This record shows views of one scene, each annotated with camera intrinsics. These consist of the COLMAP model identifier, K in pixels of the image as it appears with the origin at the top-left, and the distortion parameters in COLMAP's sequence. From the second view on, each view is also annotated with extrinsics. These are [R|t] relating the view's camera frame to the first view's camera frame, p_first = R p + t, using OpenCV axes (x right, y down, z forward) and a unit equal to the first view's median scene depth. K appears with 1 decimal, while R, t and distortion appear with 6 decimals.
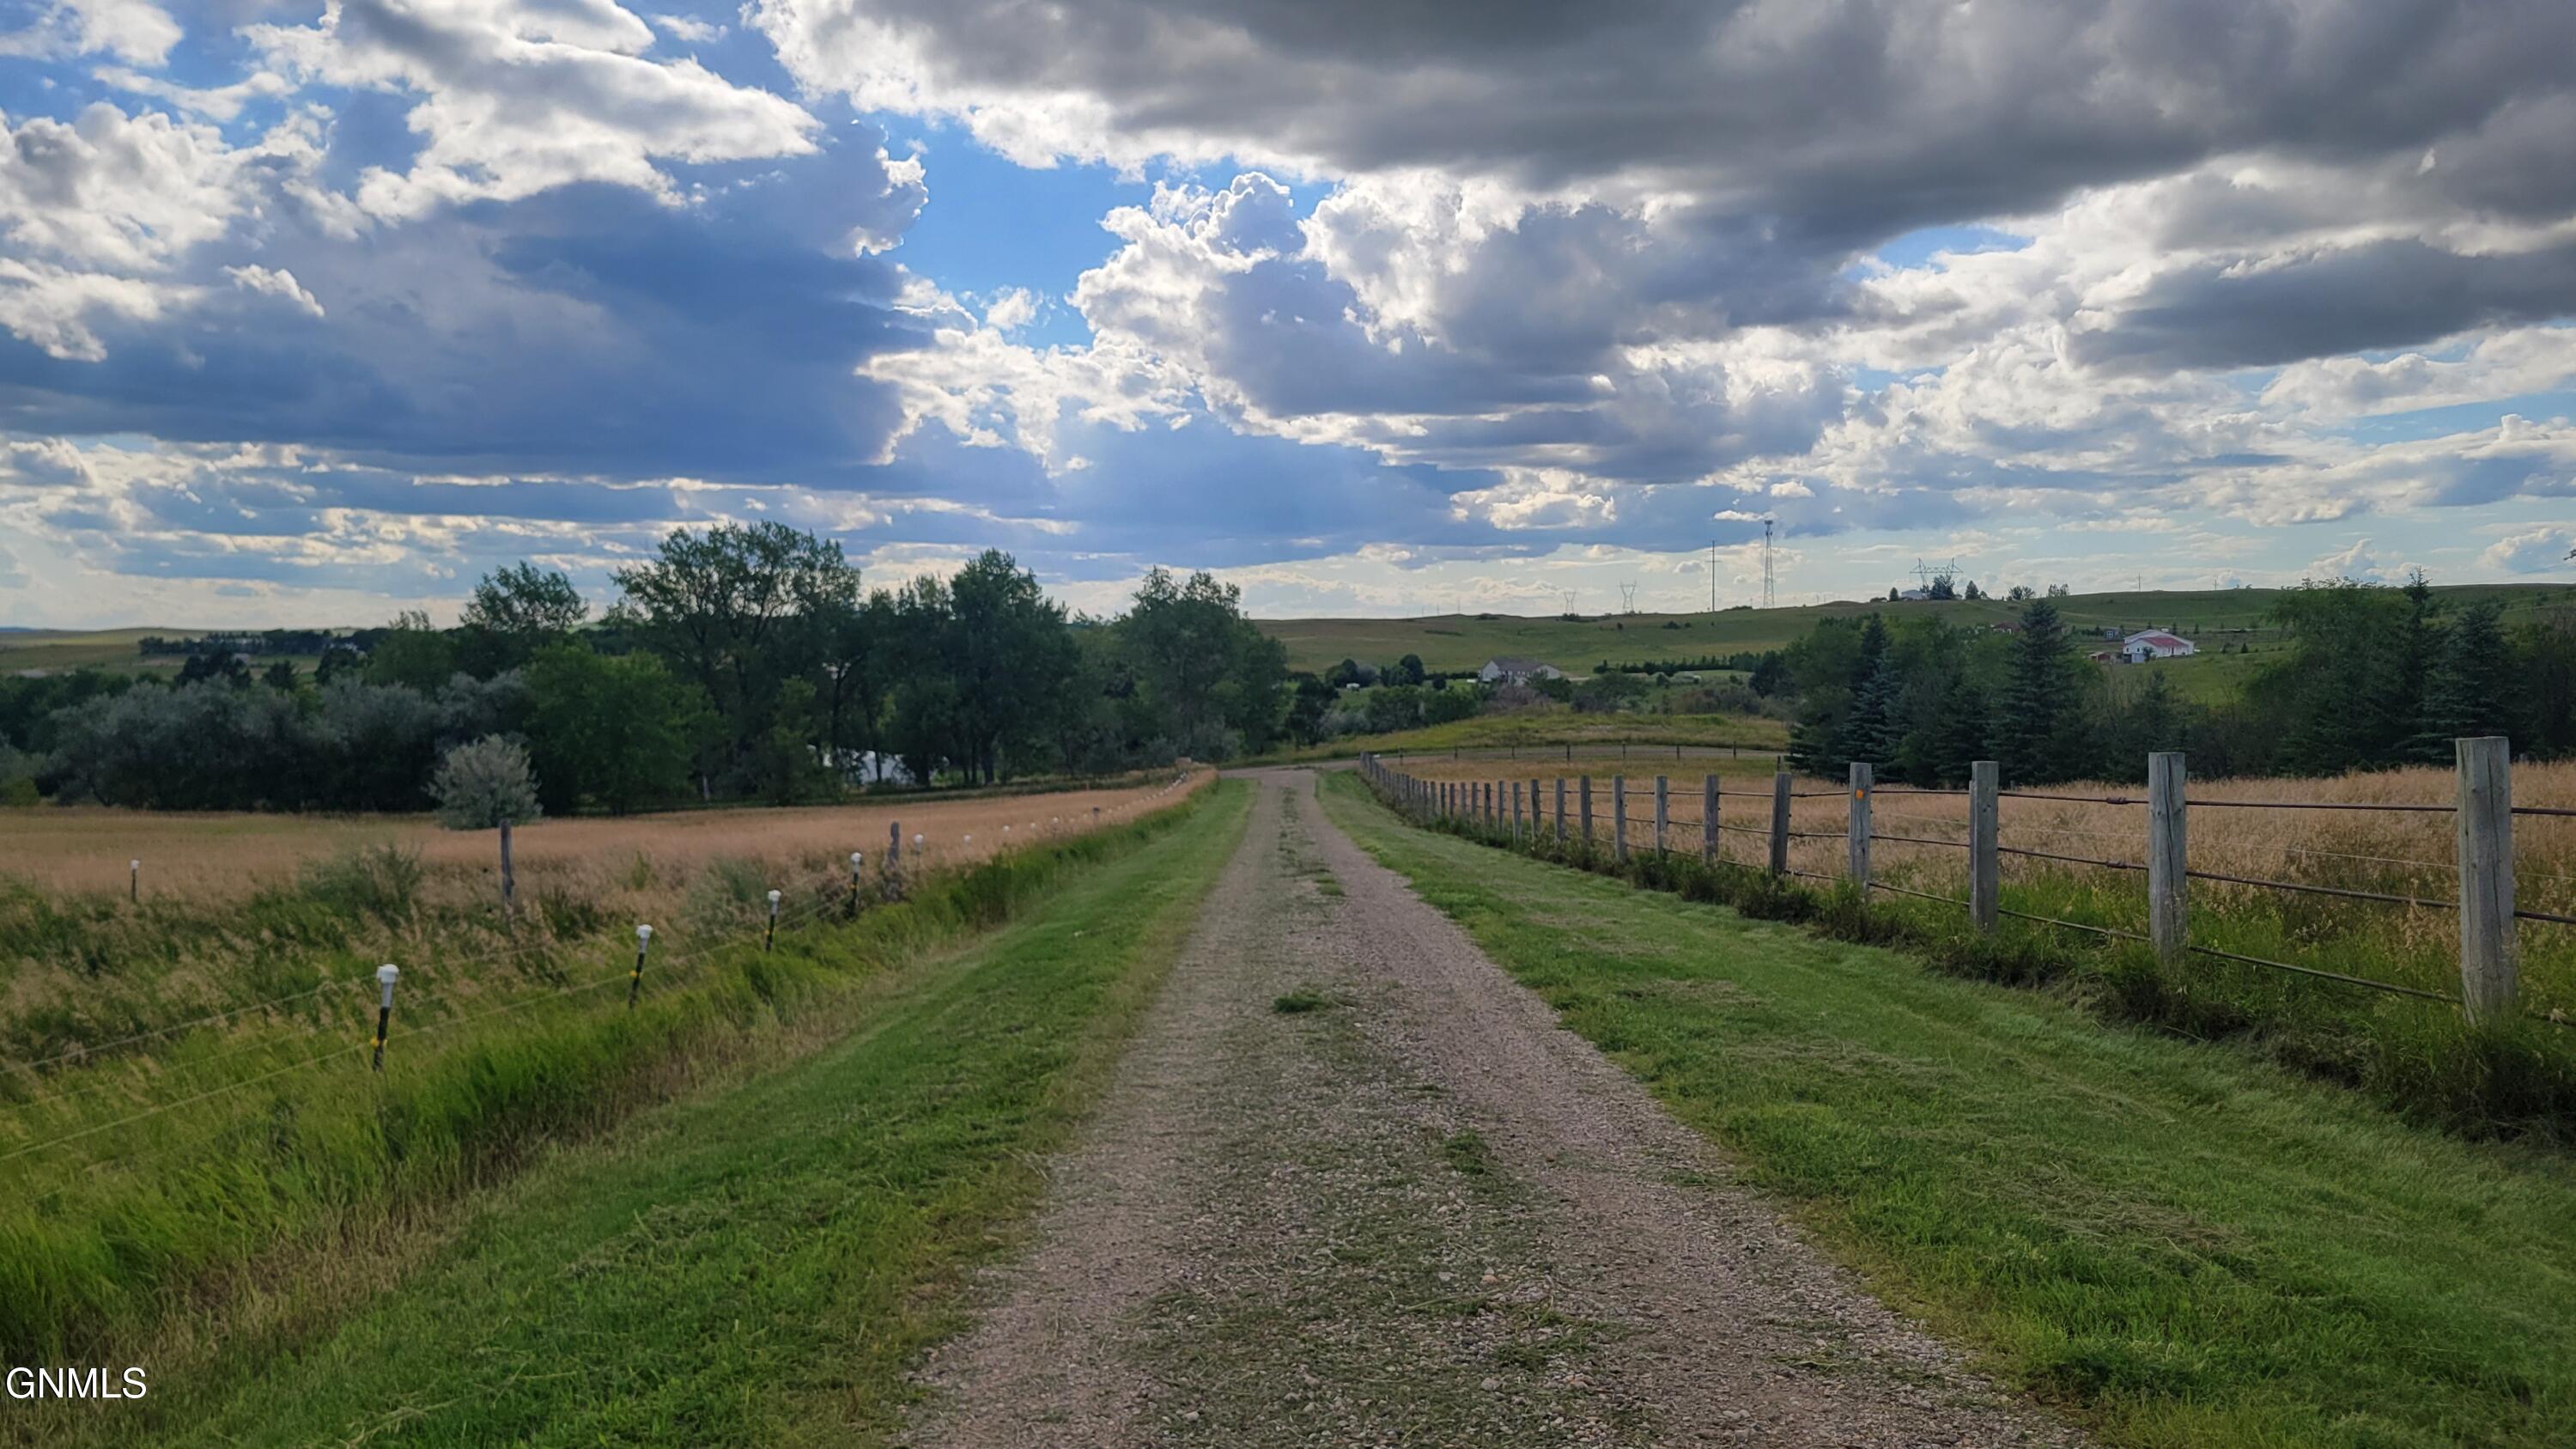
lens RADIAL K [[2075.3, 0, 1257.3], [0, 2075.3, 757.5], [0, 0, 1]] dist [0.049136, -0.004075]
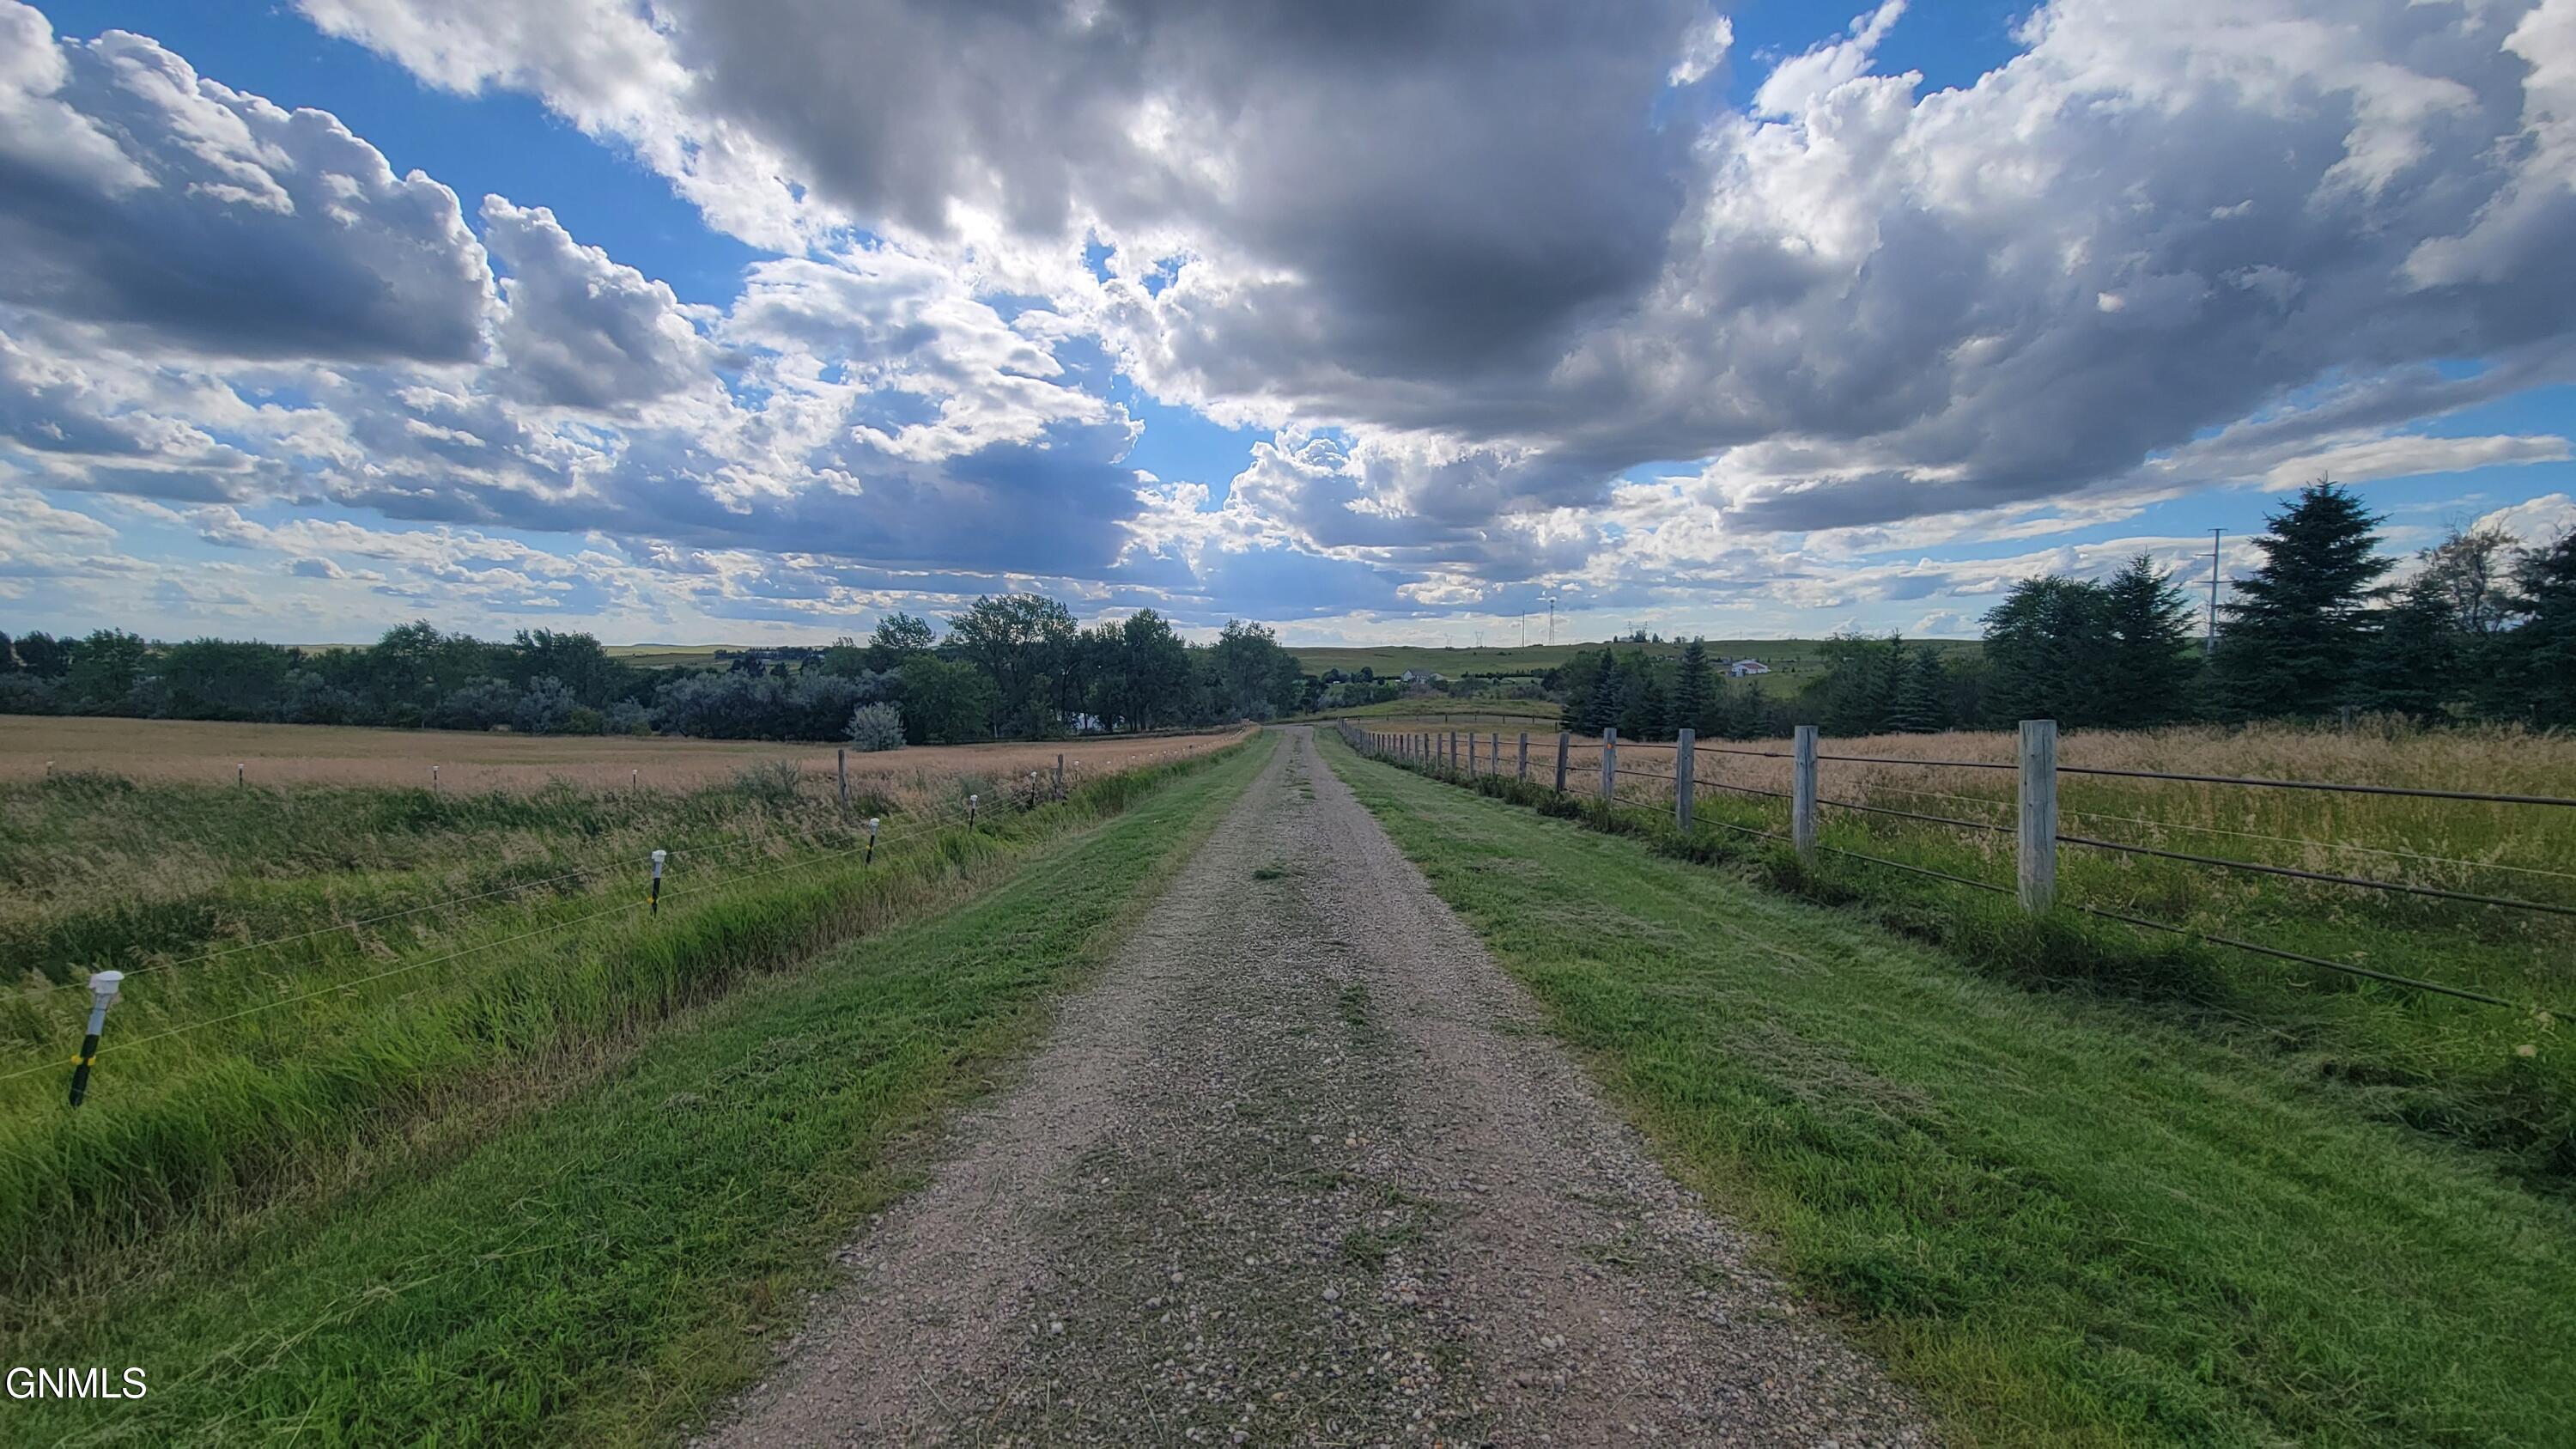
lens RADIAL K [[1053.2, 0, 1270.8], [0, 1053.2, 698.4], [0, 0, 1]] dist [-0.001631, -0.000788]
pose [[0.999750, 0.013199, -0.018052, 0.020124], [-0.013542, 0.999728, -0.018968, -0.001770], [0.017797, 0.019208, 0.999657, 0.101175]]
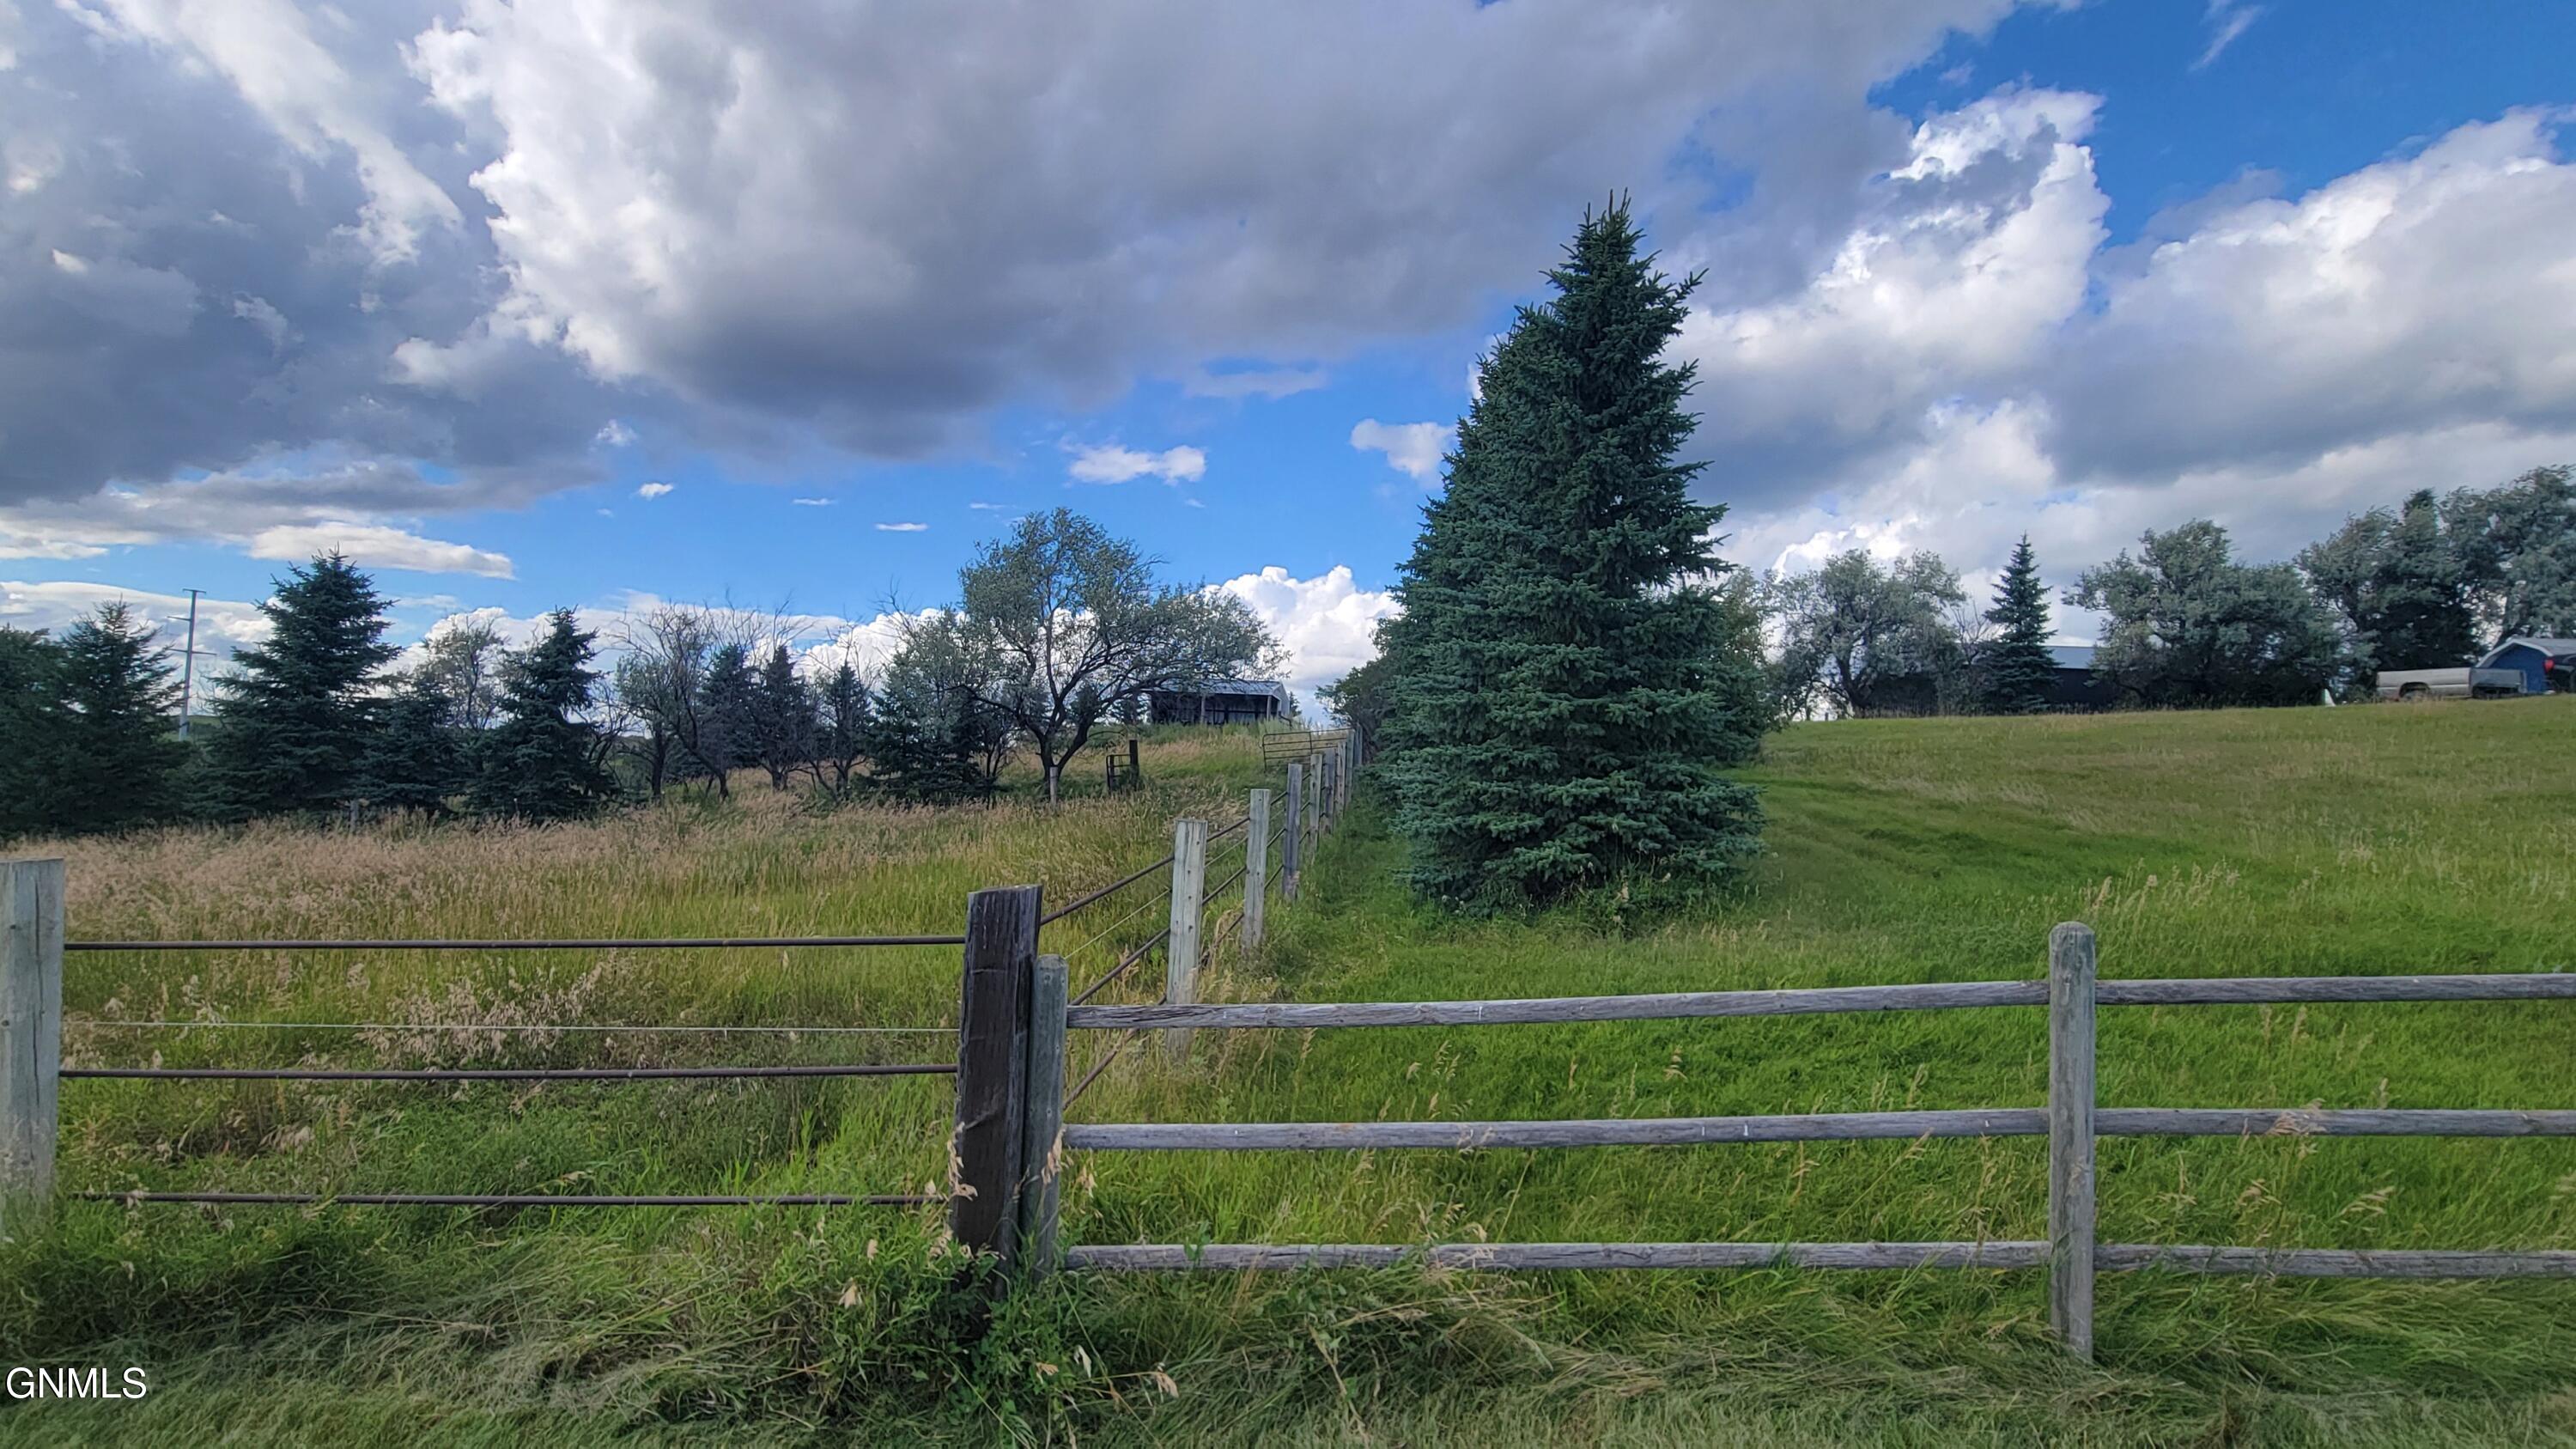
lens RADIAL K [[1205.2, 0, 1285.6], [0, 1205.2, 730.2], [0, 0, 1]] dist [-0.001507, -0.000658]
pose [[0.110459, 0.060096, 0.992062, 0.078954], [0.017865, 0.997889, -0.062438, -0.009283], [-0.993720, 0.024620, 0.109152, 0.207695]]
